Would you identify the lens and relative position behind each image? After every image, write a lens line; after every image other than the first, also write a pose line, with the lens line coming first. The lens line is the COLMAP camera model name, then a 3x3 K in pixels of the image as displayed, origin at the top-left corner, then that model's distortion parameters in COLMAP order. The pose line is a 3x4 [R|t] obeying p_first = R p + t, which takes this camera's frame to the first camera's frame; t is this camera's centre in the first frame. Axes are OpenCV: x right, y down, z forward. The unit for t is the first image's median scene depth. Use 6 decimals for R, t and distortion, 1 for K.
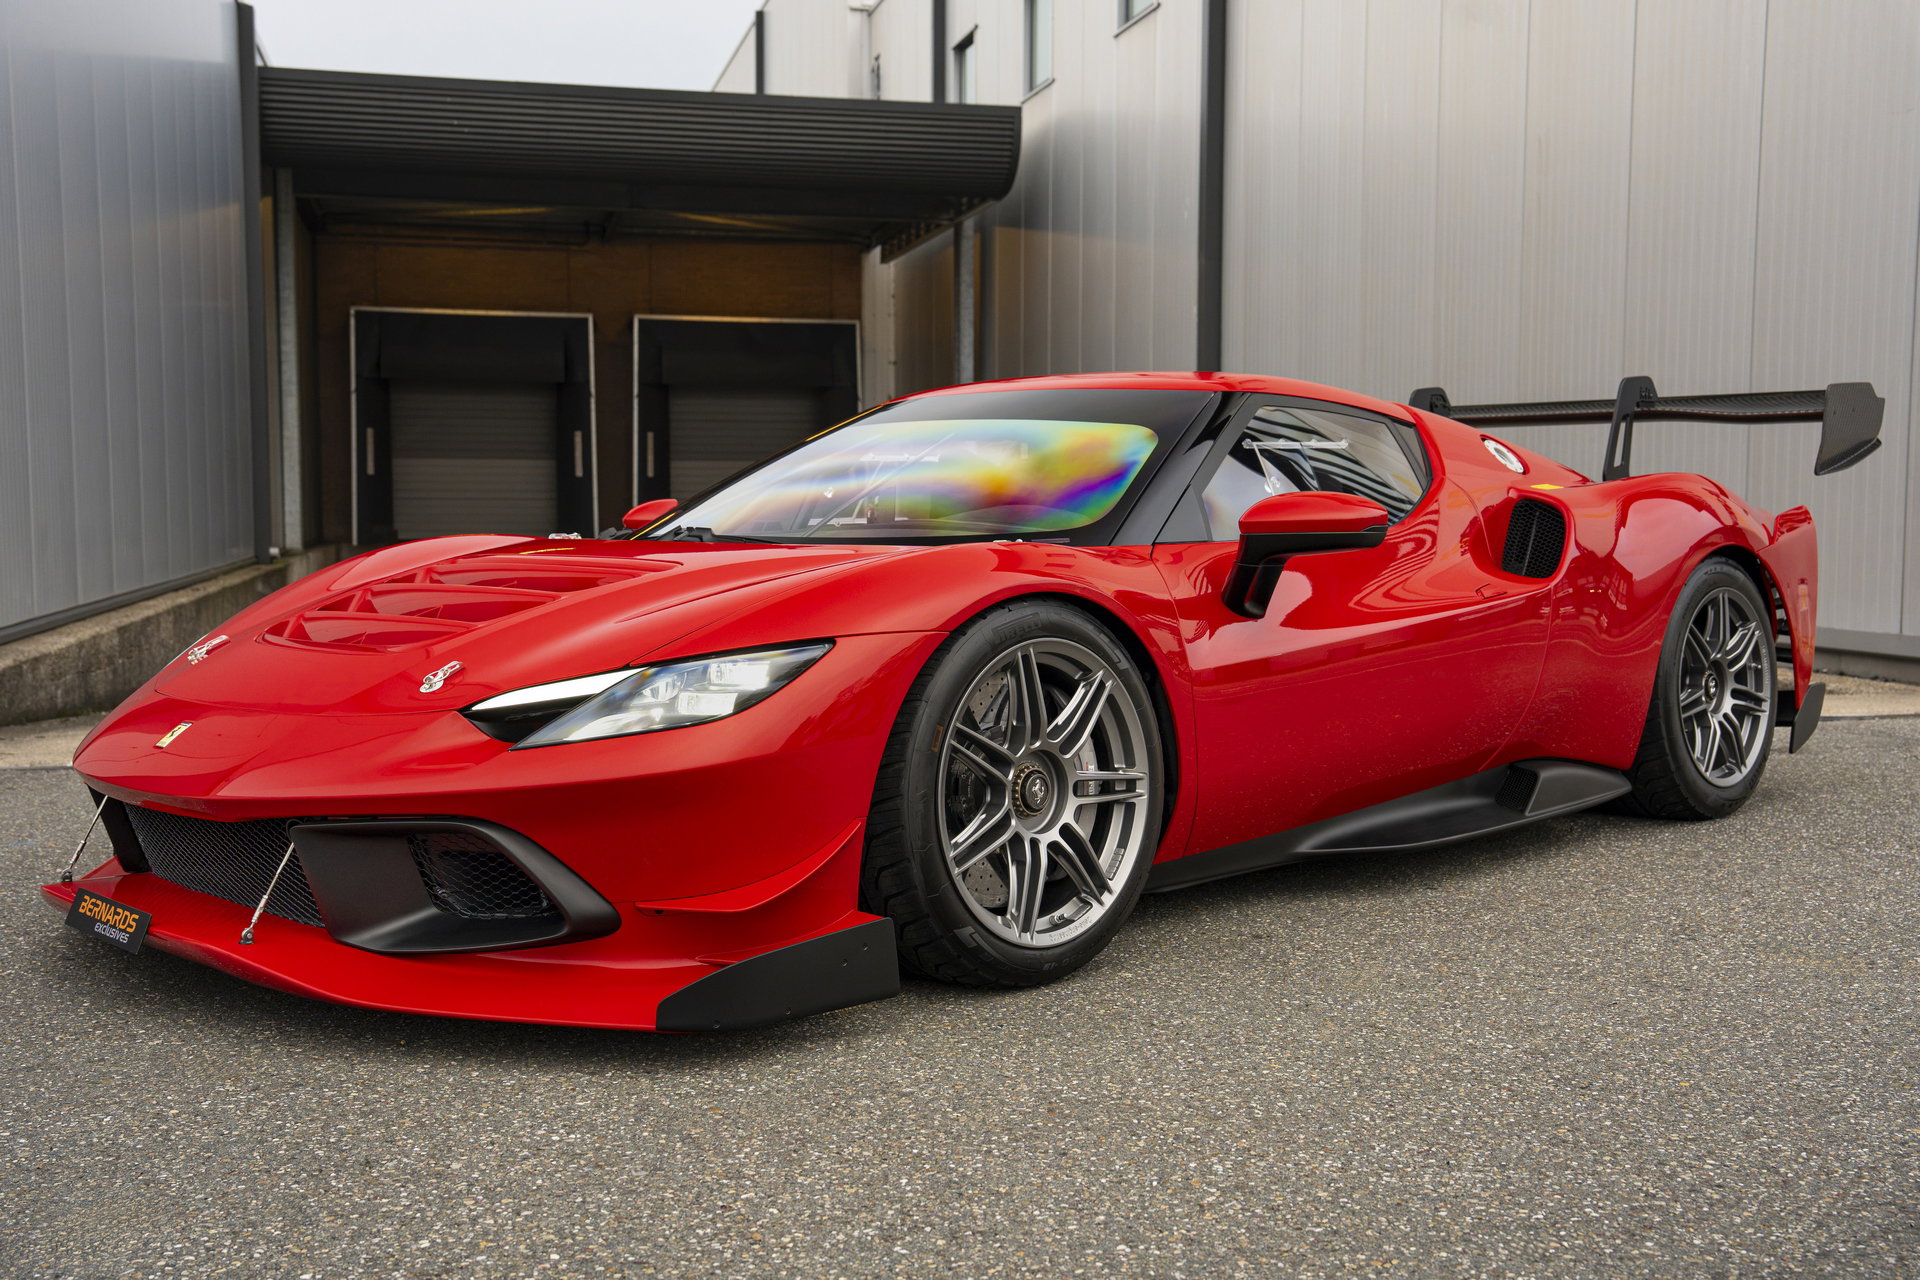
lens RADIAL K [[1980.3, 0, 959.8], [0, 1980.3, 649.7], [0, 0, 1]] dist [0.052003, 0.000000]
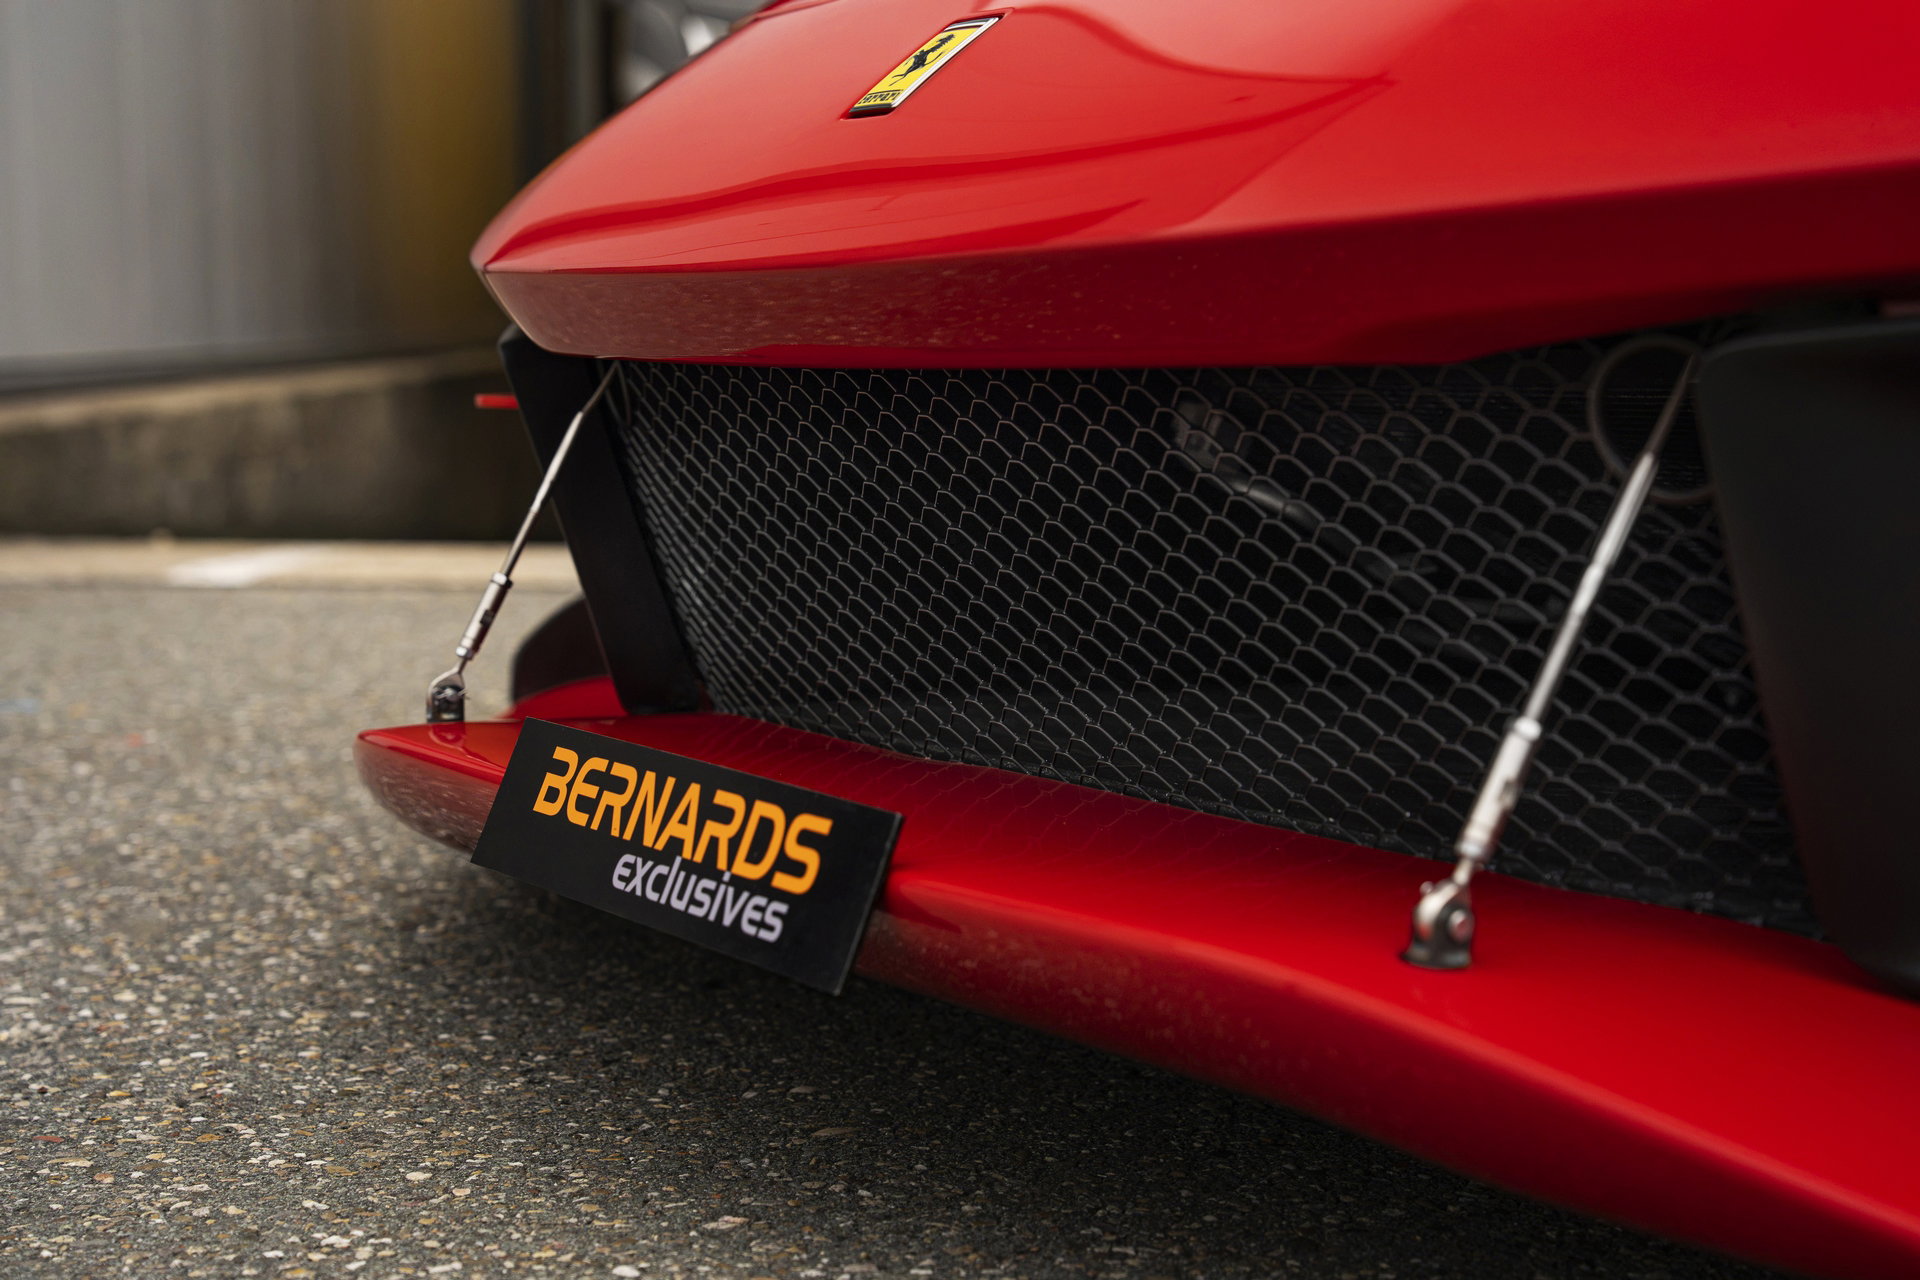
lens RADIAL K [[3208.4, 0, 964.5], [0, 3208.4, 648.1], [0, 0, 1]] dist [0.198898, 0.000000]
pose [[0.981100, 0.020188, -0.192443, -0.276863], [-0.016132, 0.999614, 0.022624, 0.089199], [0.192826, -0.019092, 0.981047, 0.554548]]
